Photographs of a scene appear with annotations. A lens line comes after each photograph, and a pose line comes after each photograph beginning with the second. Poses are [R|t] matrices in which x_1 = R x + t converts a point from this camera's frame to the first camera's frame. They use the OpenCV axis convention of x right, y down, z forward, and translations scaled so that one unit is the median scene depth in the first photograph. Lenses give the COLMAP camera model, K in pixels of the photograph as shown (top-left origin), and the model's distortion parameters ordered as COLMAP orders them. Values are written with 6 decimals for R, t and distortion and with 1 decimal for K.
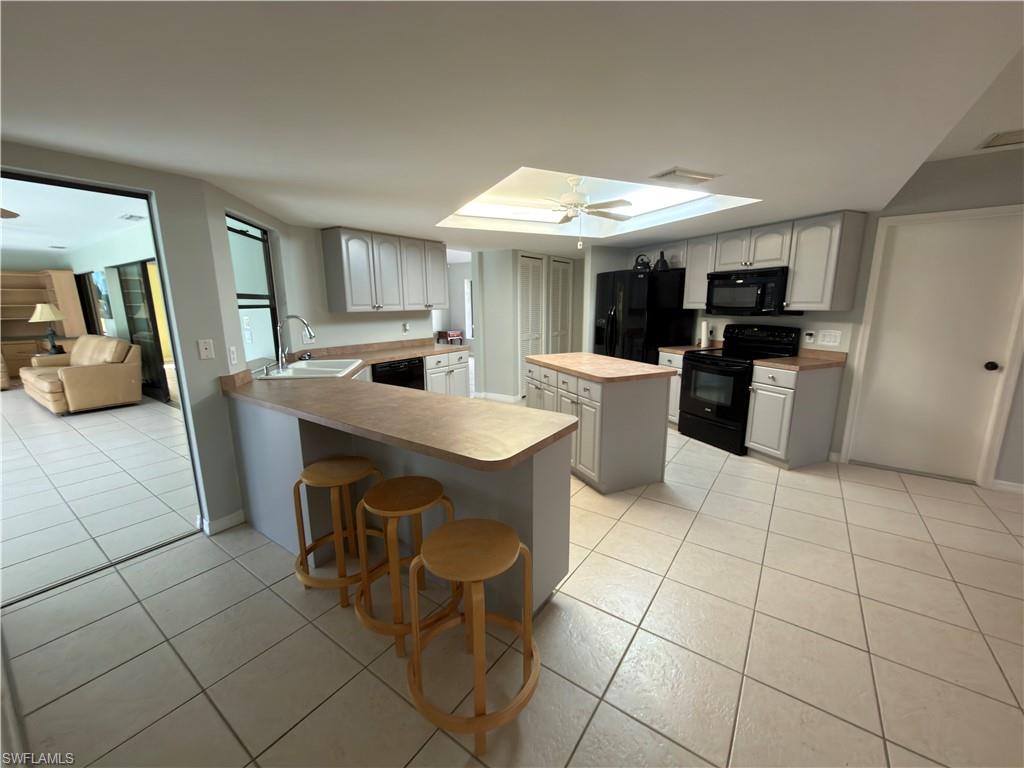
lens RADIAL K [[409.0, 0, 513.3], [0, 409.0, 386.1], [0, 0, 1]] dist [-0.001565, 0.000728]
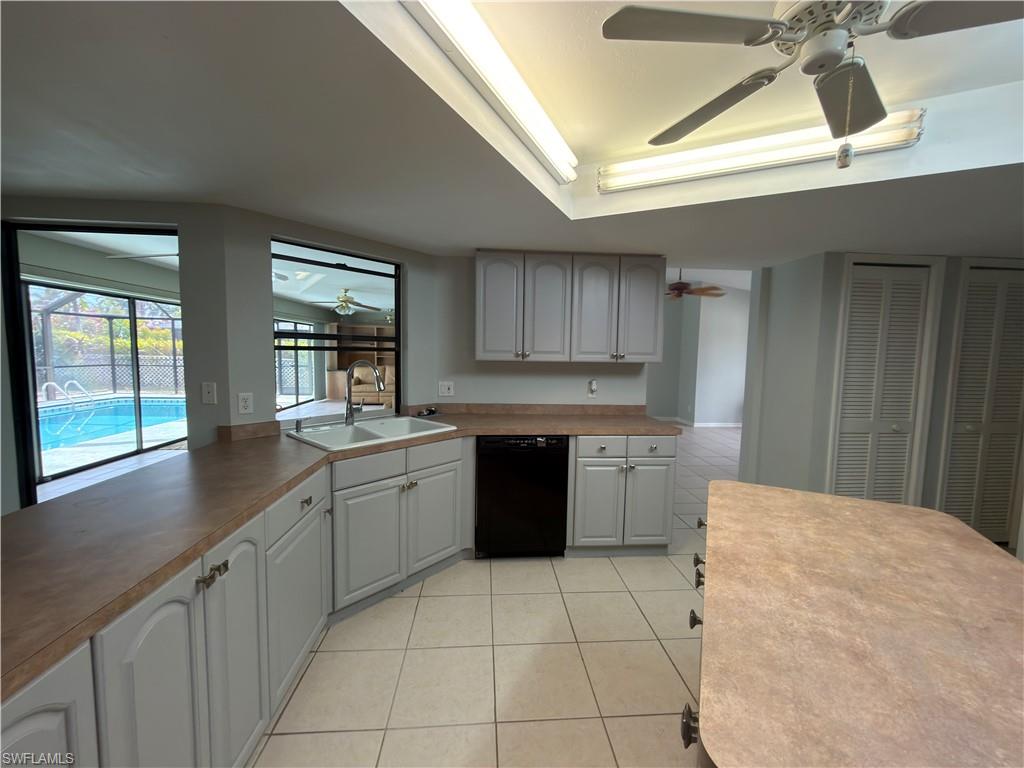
lens RADIAL K [[409.0, 0, 513.3], [0, 409.0, 382.1], [0, 0, 1]] dist [-0.001565, 0.000728]
pose [[0.638512, 0.077916, -0.765658, 0.152865], [-0.176843, 0.983095, -0.047433, -0.084937], [0.749019, 0.165688, 0.641497, 0.415319]]
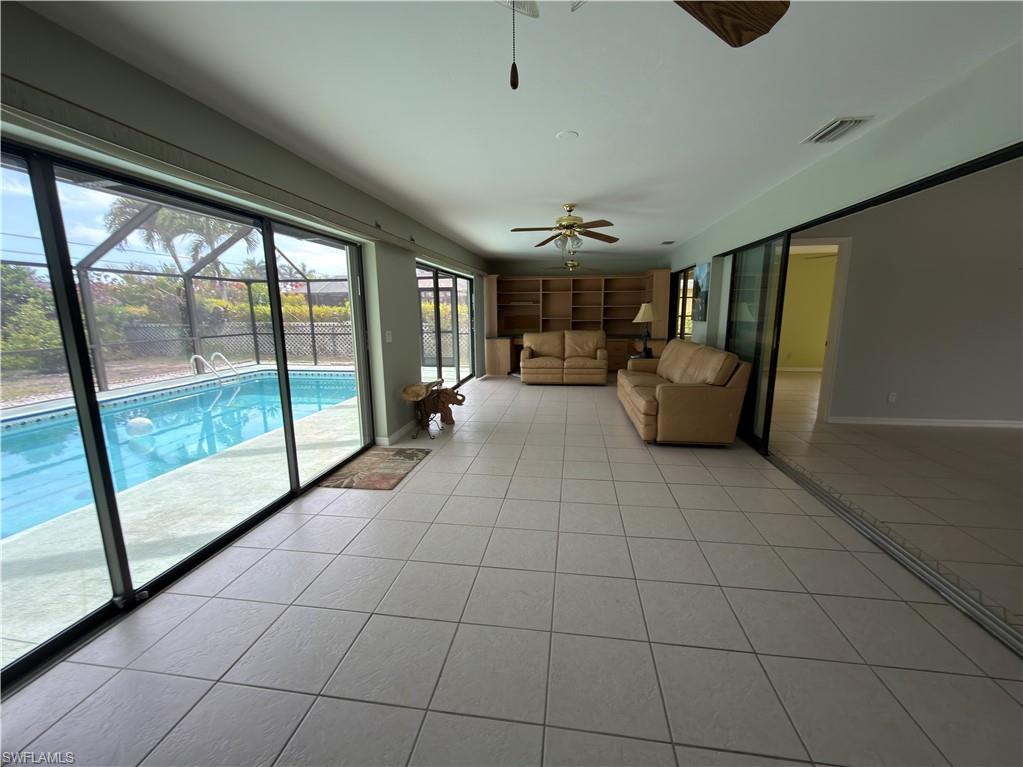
lens RADIAL K [[408.6, 0, 515.2], [0, 408.6, 383.1], [0, 0, 1]] dist [-0.001565, 0.000728]
pose [[0.459074, 0.162233, -0.873459, -0.540524], [-0.173444, 0.980632, 0.090980, -0.067092], [0.871302, 0.109730, 0.478322, 0.379465]]
